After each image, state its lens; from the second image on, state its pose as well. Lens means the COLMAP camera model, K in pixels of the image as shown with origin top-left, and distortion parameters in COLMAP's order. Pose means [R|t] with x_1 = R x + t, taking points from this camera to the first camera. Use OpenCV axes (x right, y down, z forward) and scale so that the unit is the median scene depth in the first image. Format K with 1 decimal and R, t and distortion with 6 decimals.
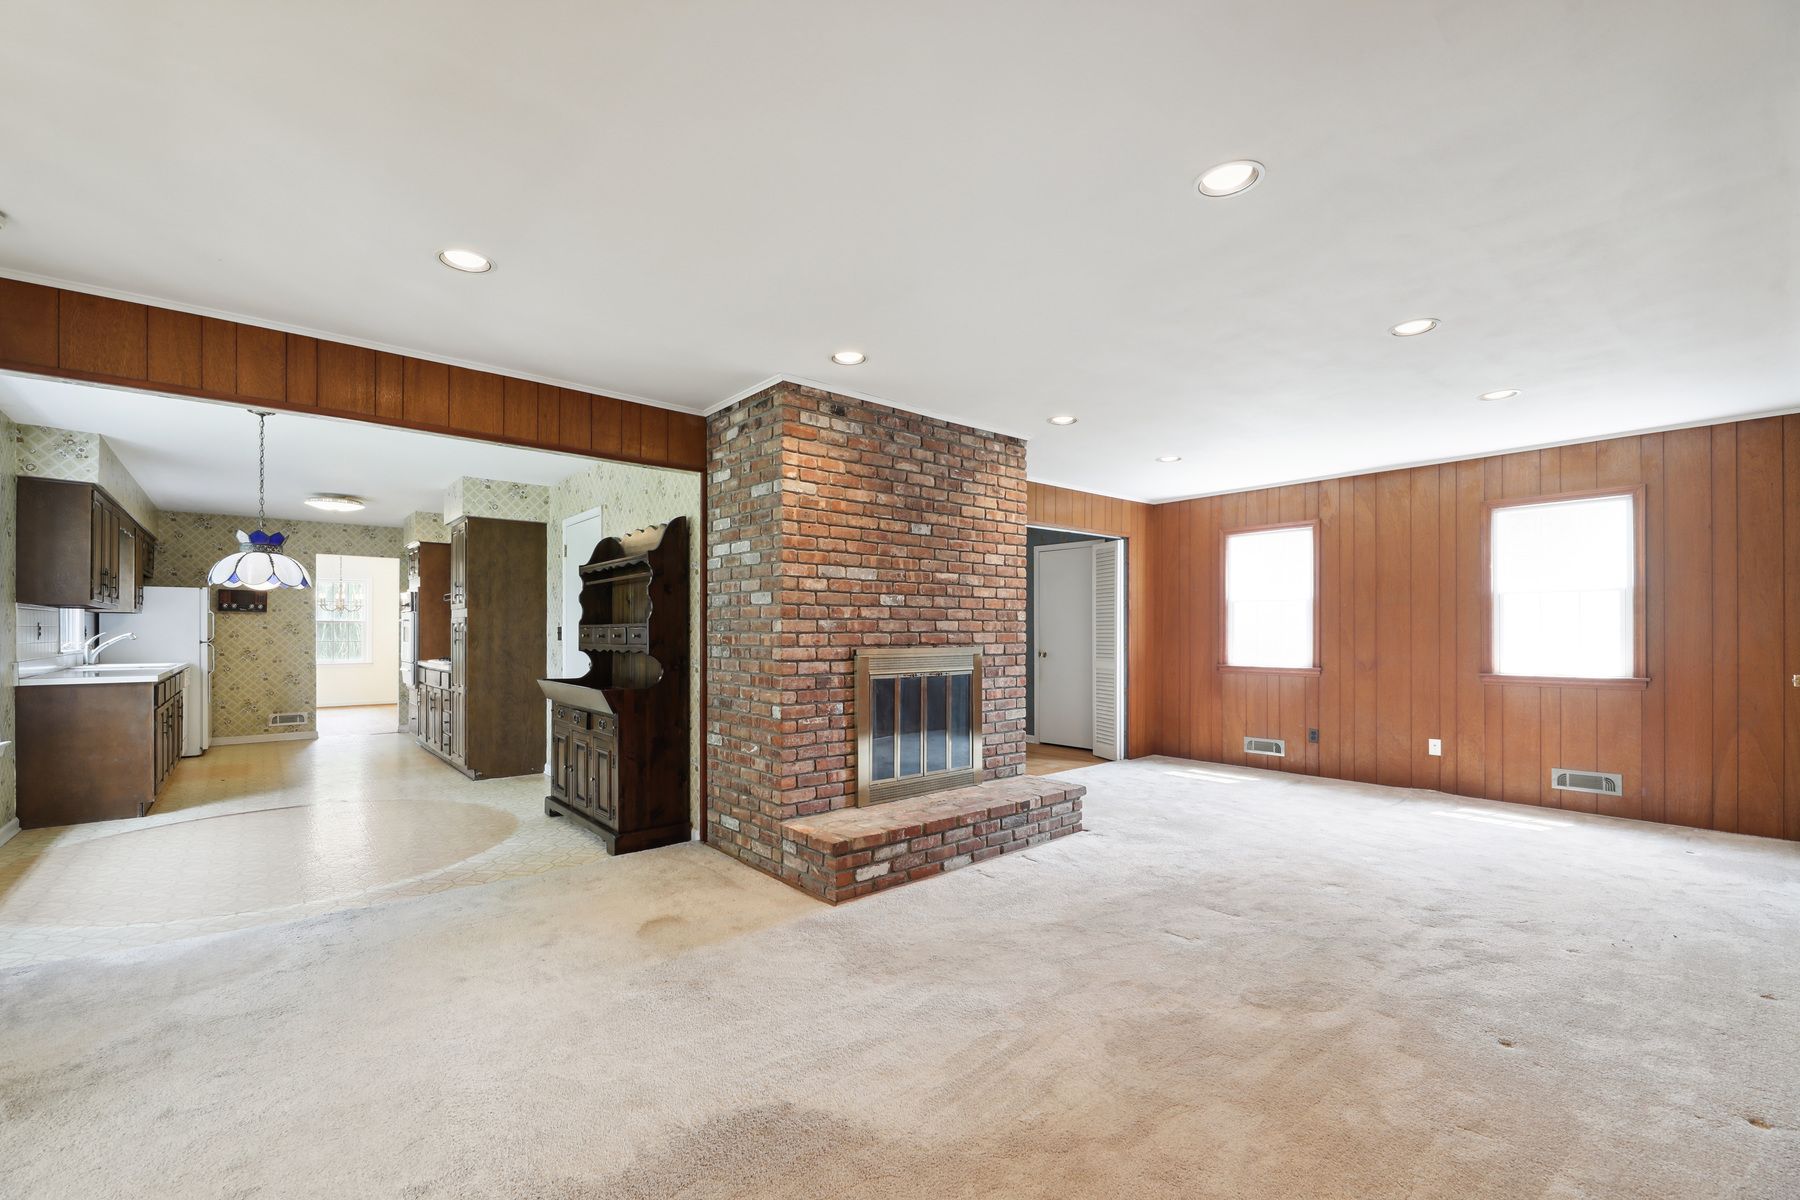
lens RADIAL K [[749.0, 0, 876.3], [0, 749.0, 632.3], [0, 0, 1]] dist [0.005920, -0.004873]
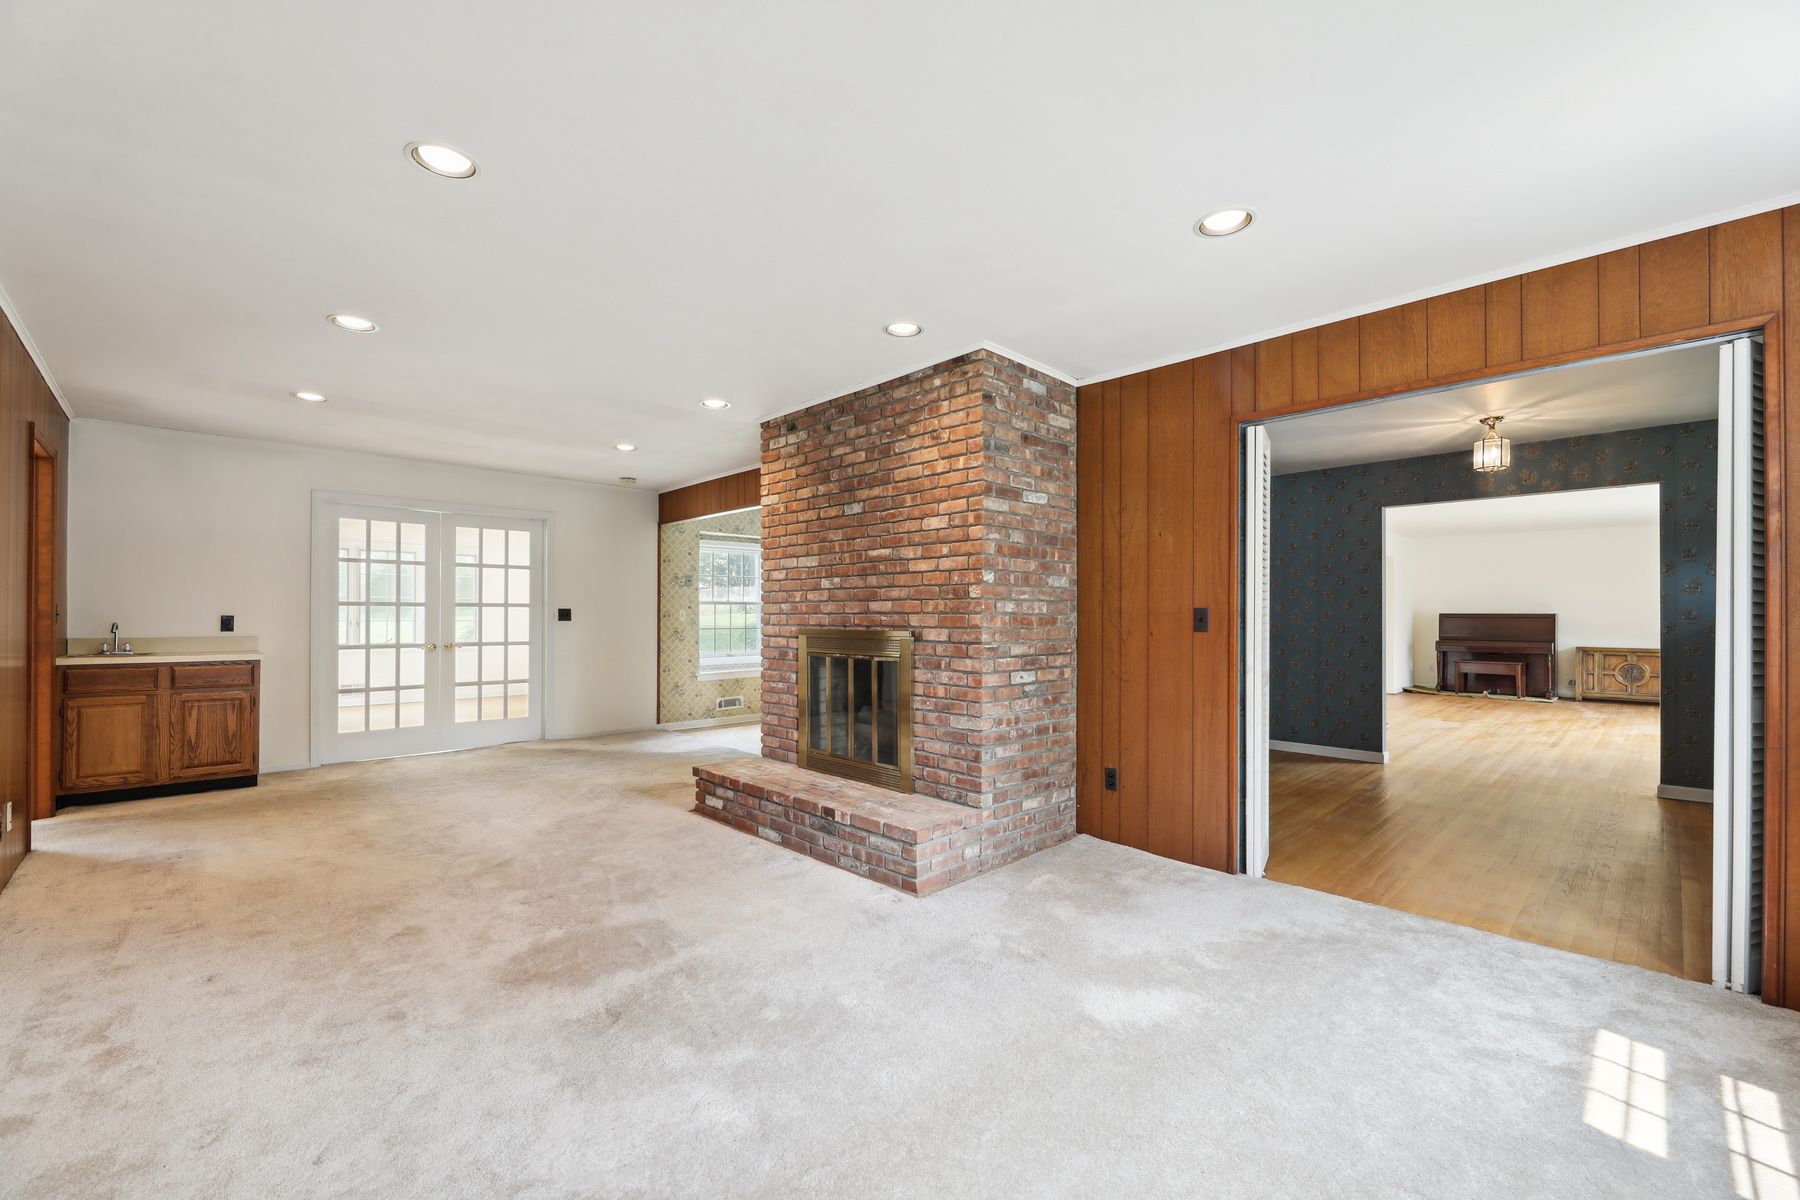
lens RADIAL K [[749.0, 0, 894.8], [0, 749.0, 606.5], [0, 0, 1]] dist [0.005920, -0.004873]
pose [[0.072185, -0.008818, -0.997352, 0.933106], [0.001103, 0.999961, -0.008762, -0.000676], [0.997391, -0.000468, 0.072192, 0.879872]]
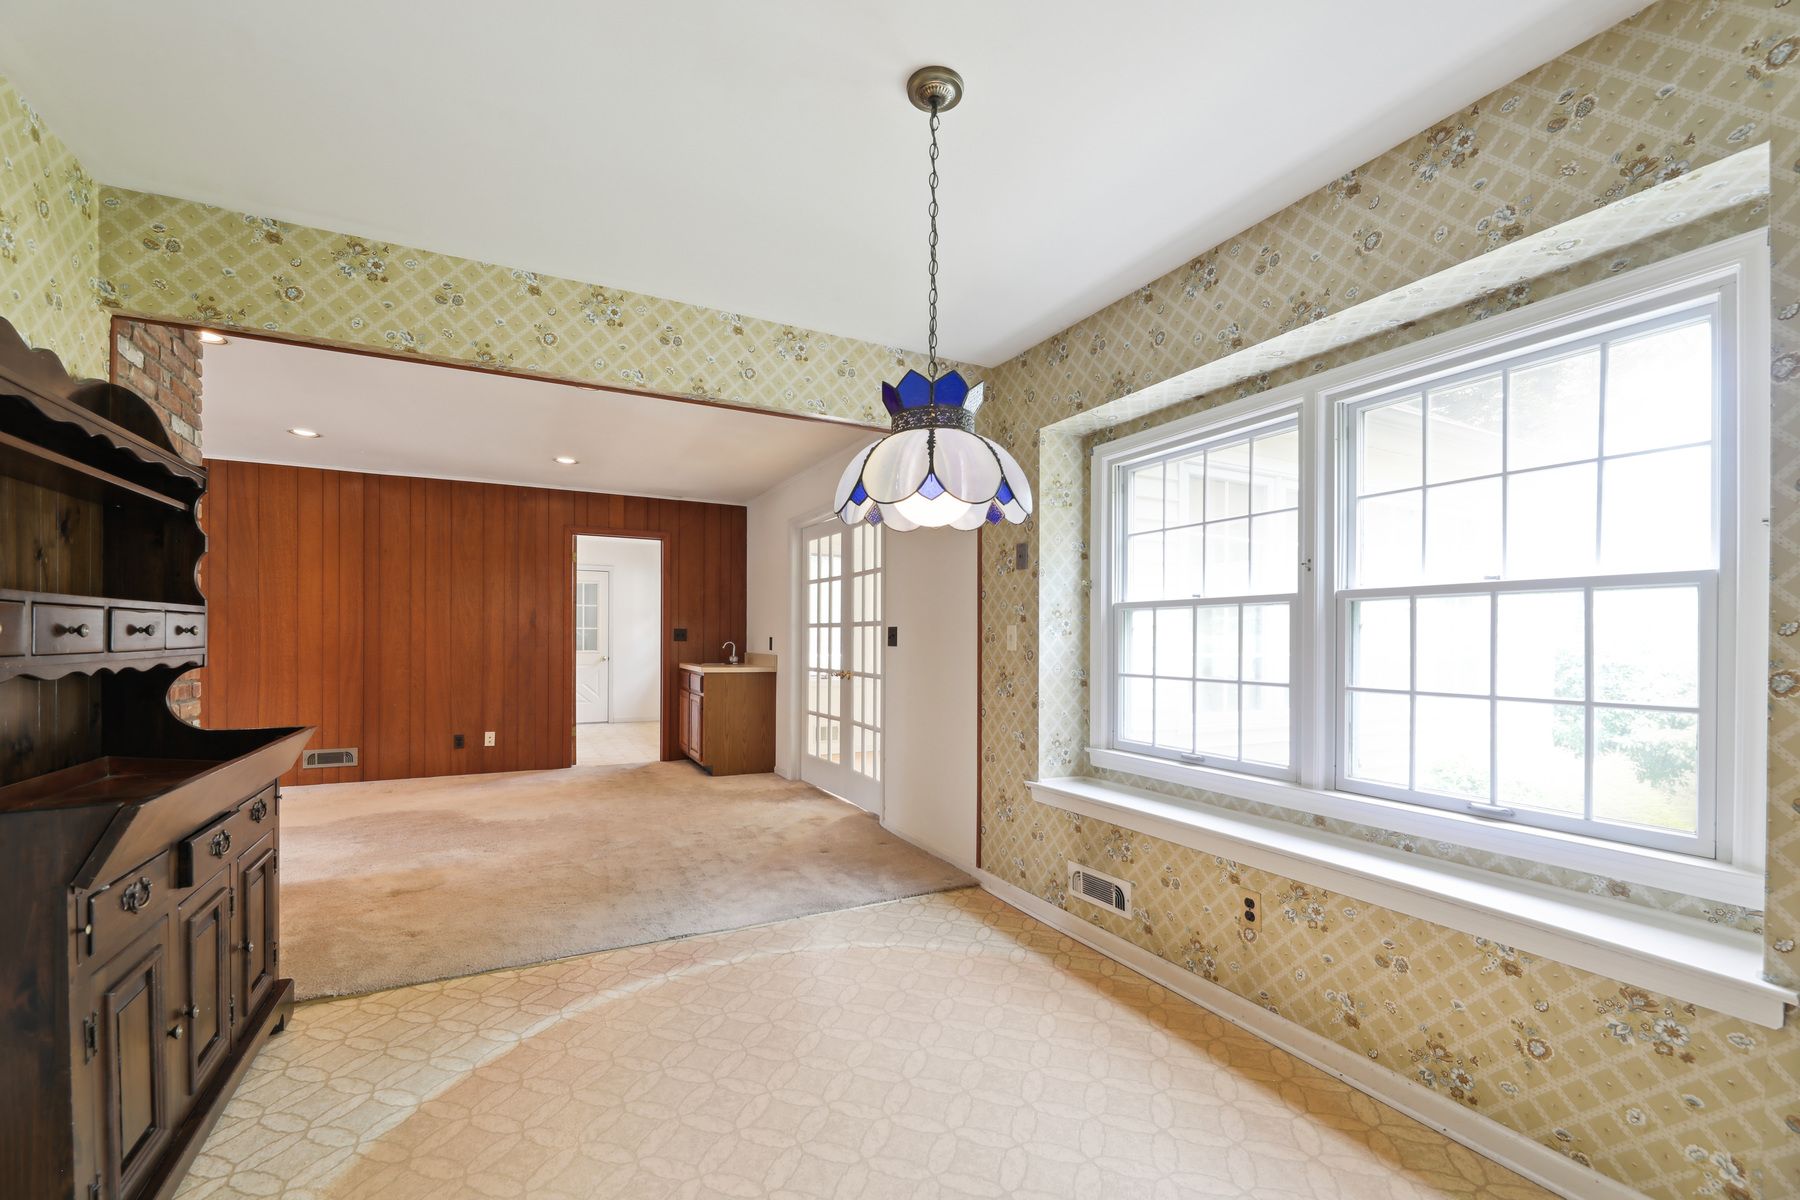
lens RADIAL K [[749.0, 0, 893.5], [0, 749.0, 642.8], [0, 0, 1]] dist [0.005920, -0.004873]
pose [[-0.976444, -0.009793, 0.215548, -0.795089], [-0.009029, 0.999949, 0.004526, 0.005006], [-0.215581, 0.002474, -0.976483, 1.259936]]
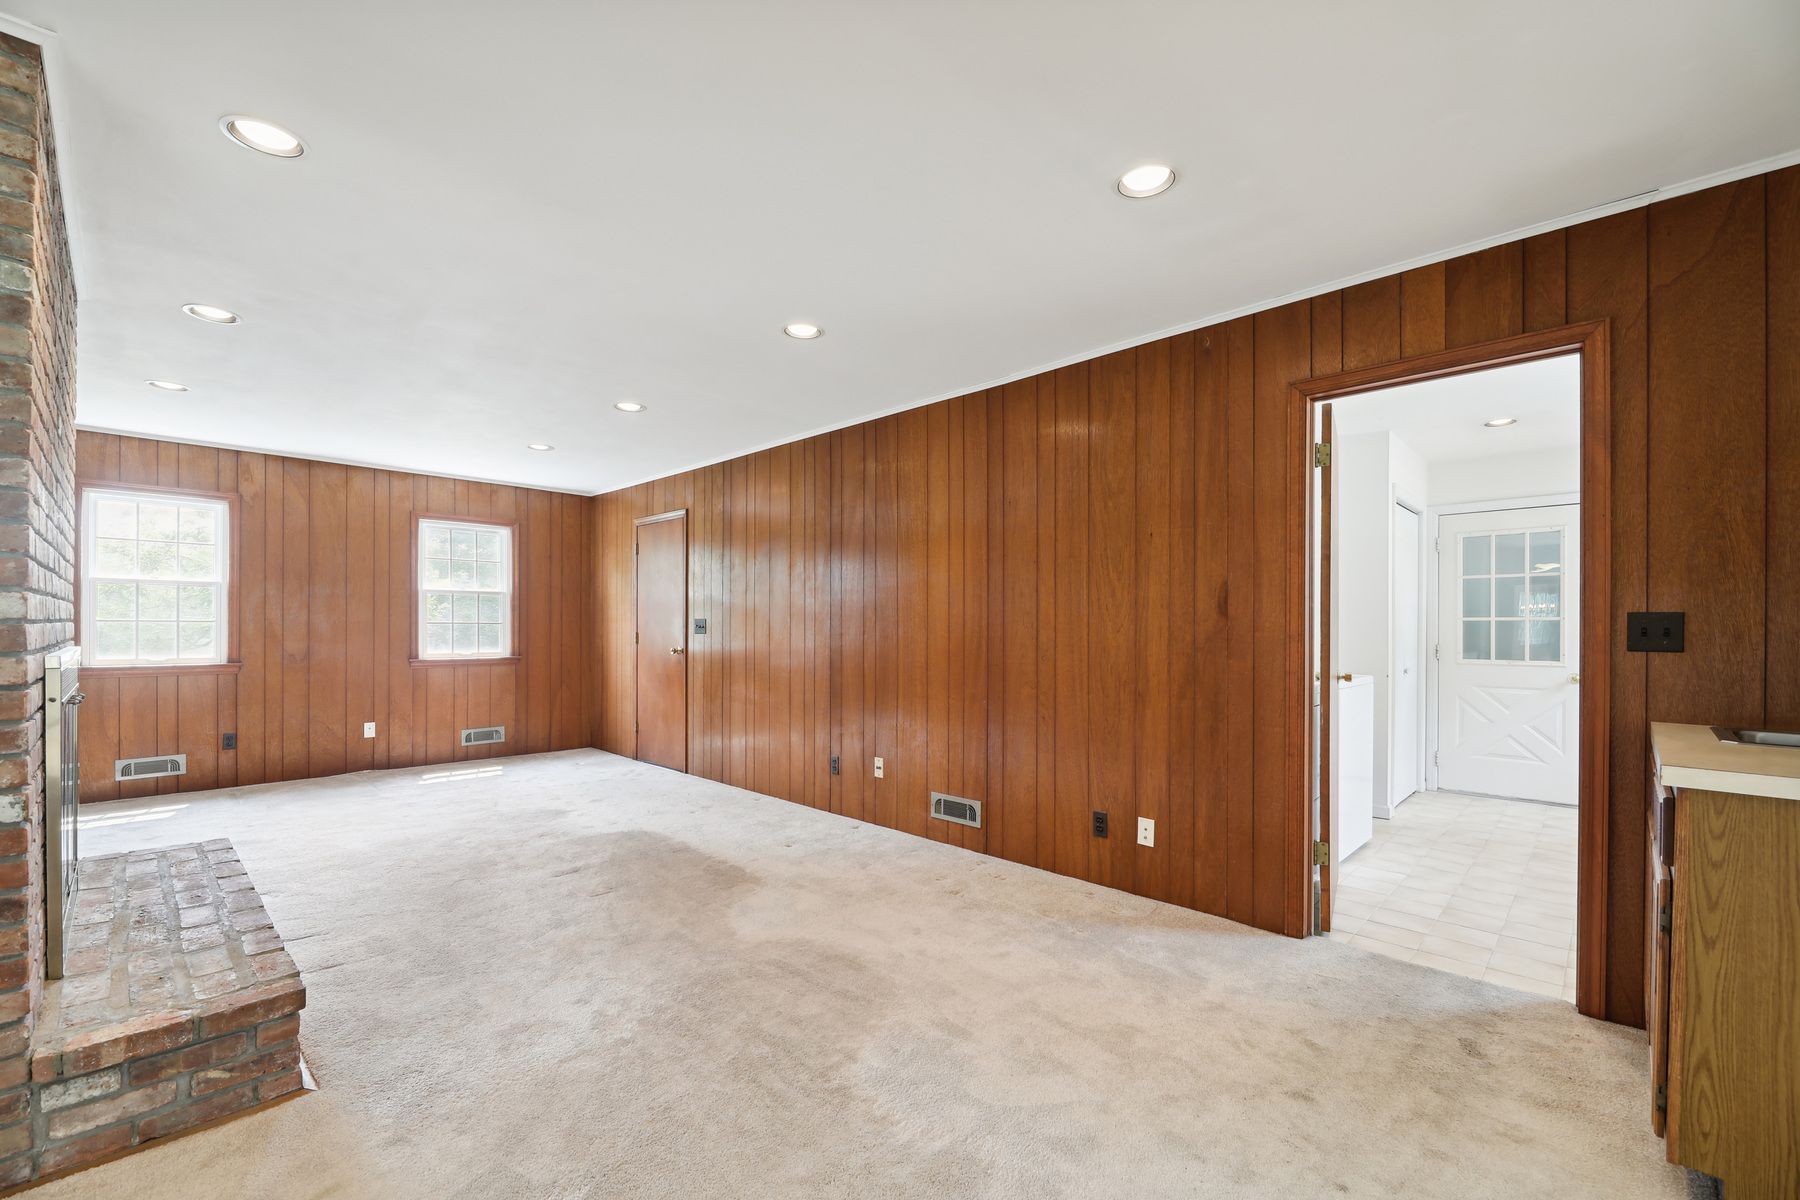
lens RADIAL K [[749.0, 0, 895.3], [0, 749.0, 627.2], [0, 0, 1]] dist [0.005920, -0.004873]
pose [[-0.102555, -0.000999, 0.994727, -0.479782], [-0.006843, 0.999977, 0.000299, -0.000310], [-0.994704, -0.006776, -0.102559, 0.425664]]
